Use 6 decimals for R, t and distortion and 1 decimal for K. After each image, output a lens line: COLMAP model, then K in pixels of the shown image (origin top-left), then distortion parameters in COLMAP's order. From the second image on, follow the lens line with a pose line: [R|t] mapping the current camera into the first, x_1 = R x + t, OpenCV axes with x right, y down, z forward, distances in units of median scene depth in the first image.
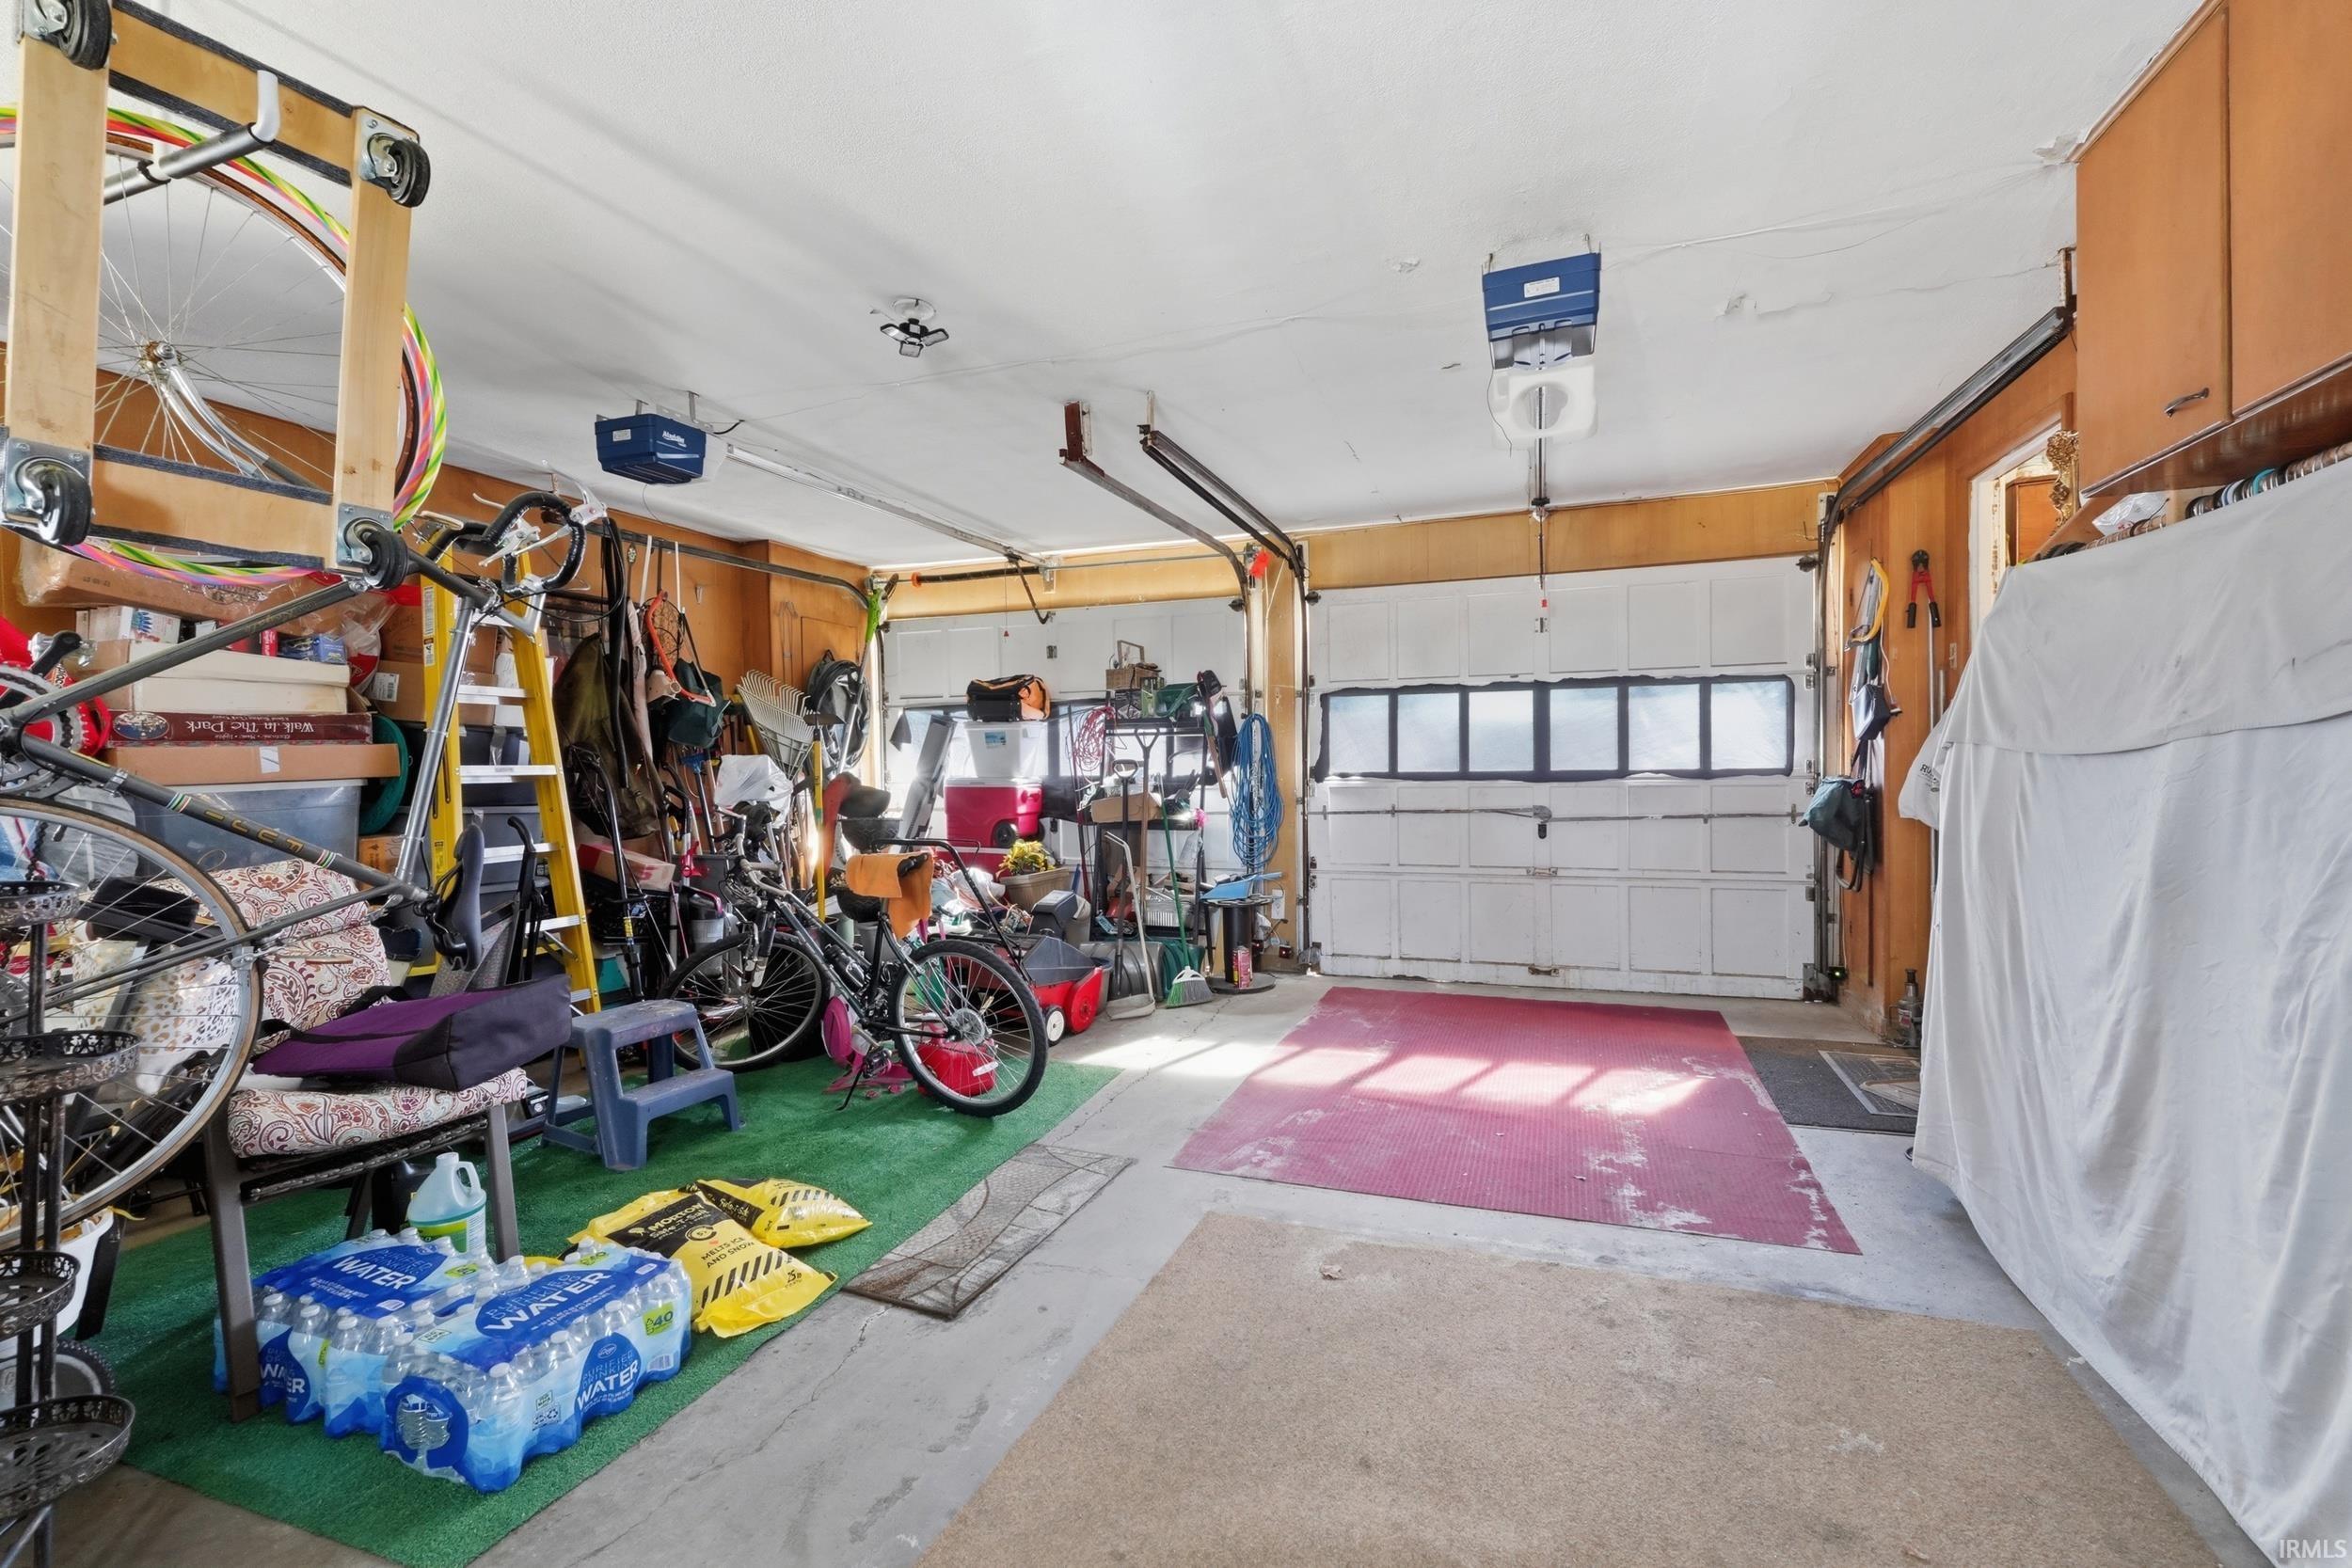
lens RADIAL K [[1013.0, 0, 1172.8], [0, 1013.0, 788.6], [0, 0, 1]] dist [0.000182, 0.000315]
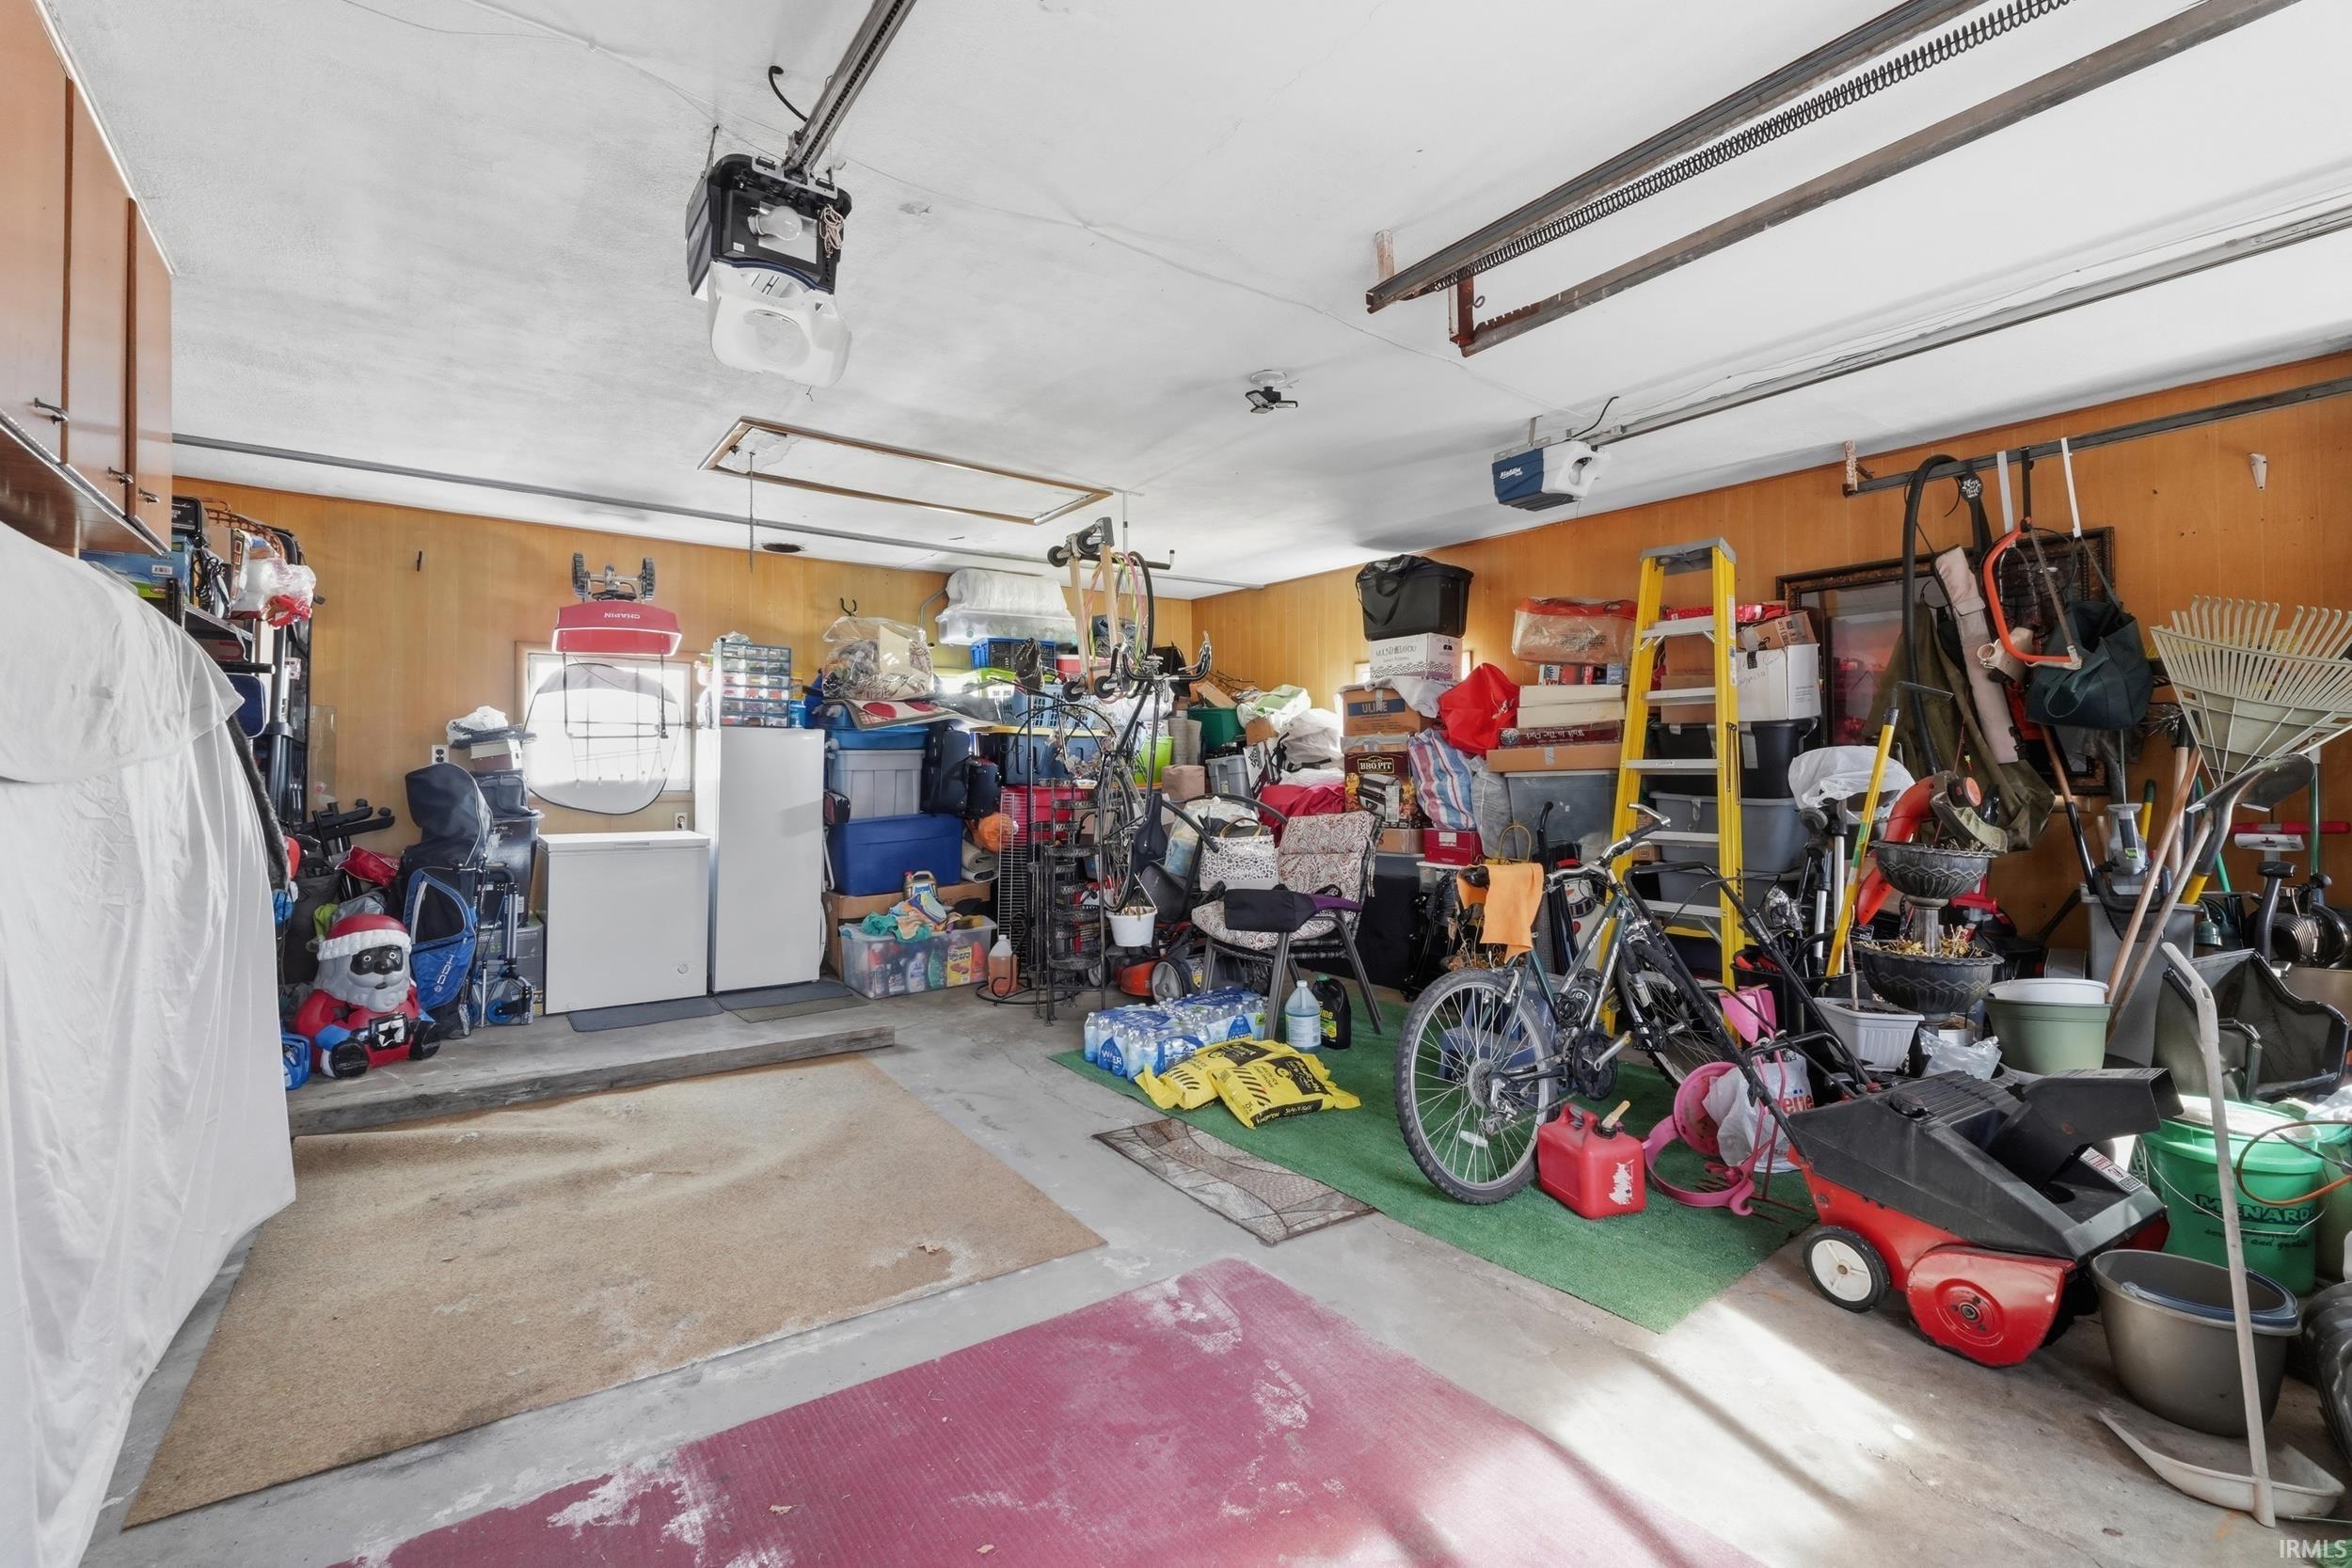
lens RADIAL K [[1013.0, 0, 1172.8], [0, 1013.0, 788.6], [0, 0, 1]] dist [0.000182, 0.000315]
pose [[-0.549953, 0.033181, -0.834536, 0.794181], [-0.010812, 0.998844, 0.046839, -0.053511], [0.835126, 0.034782, -0.548958, 1.584805]]
